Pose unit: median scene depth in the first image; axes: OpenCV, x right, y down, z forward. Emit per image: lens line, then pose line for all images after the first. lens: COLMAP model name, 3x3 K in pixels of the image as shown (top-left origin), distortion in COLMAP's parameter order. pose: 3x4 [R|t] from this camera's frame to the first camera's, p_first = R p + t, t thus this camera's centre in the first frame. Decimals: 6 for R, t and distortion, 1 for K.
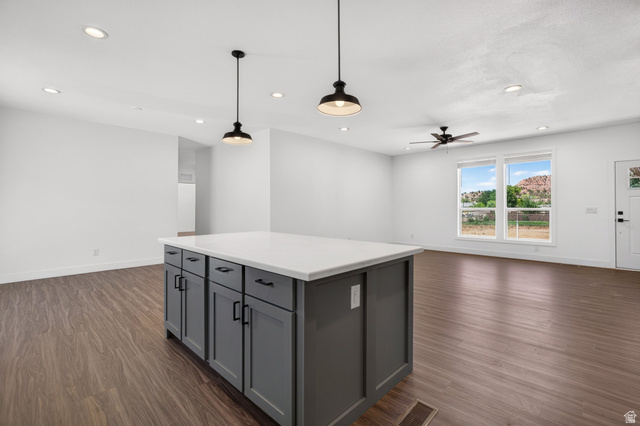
lens RADIAL K [[286.3, 0, 320.6], [0, 286.3, 211.4], [0, 0, 1]] dist [-0.010286, 0.001065]
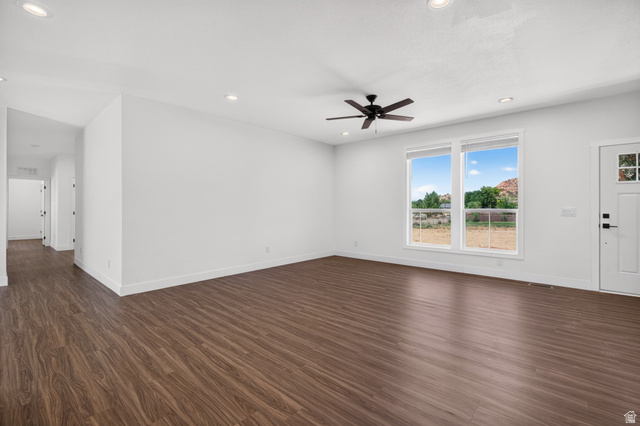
lens RADIAL K [[286.3, 0, 322.5], [0, 286.3, 214.2], [0, 0, 1]] dist [-0.010286, 0.001065]
pose [[0.998531, -0.000218, 0.054174, 0.228743], [-0.000166, 0.999975, 0.007072, -0.003927], [-0.054174, -0.007071, 0.998506, 0.246374]]
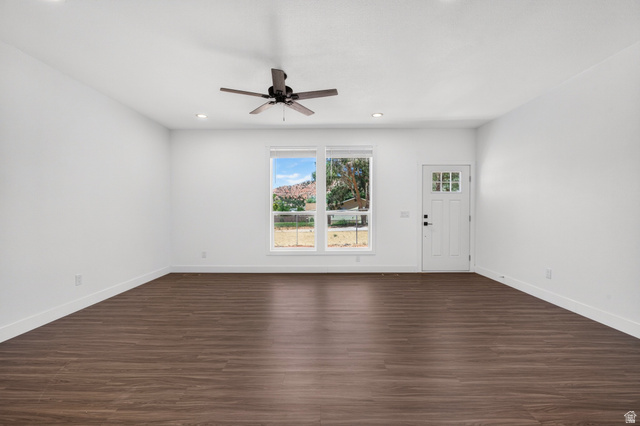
lens RADIAL K [[286.3, 0, 319.0], [0, 286.3, 212.3], [0, 0, 1]] dist [-0.010286, 0.001065]
pose [[0.713819, -0.001016, 0.700329, 0.063761], [0.007632, 0.999951, -0.006328, -0.004679], [-0.700288, 0.009862, 0.713792, 0.441409]]
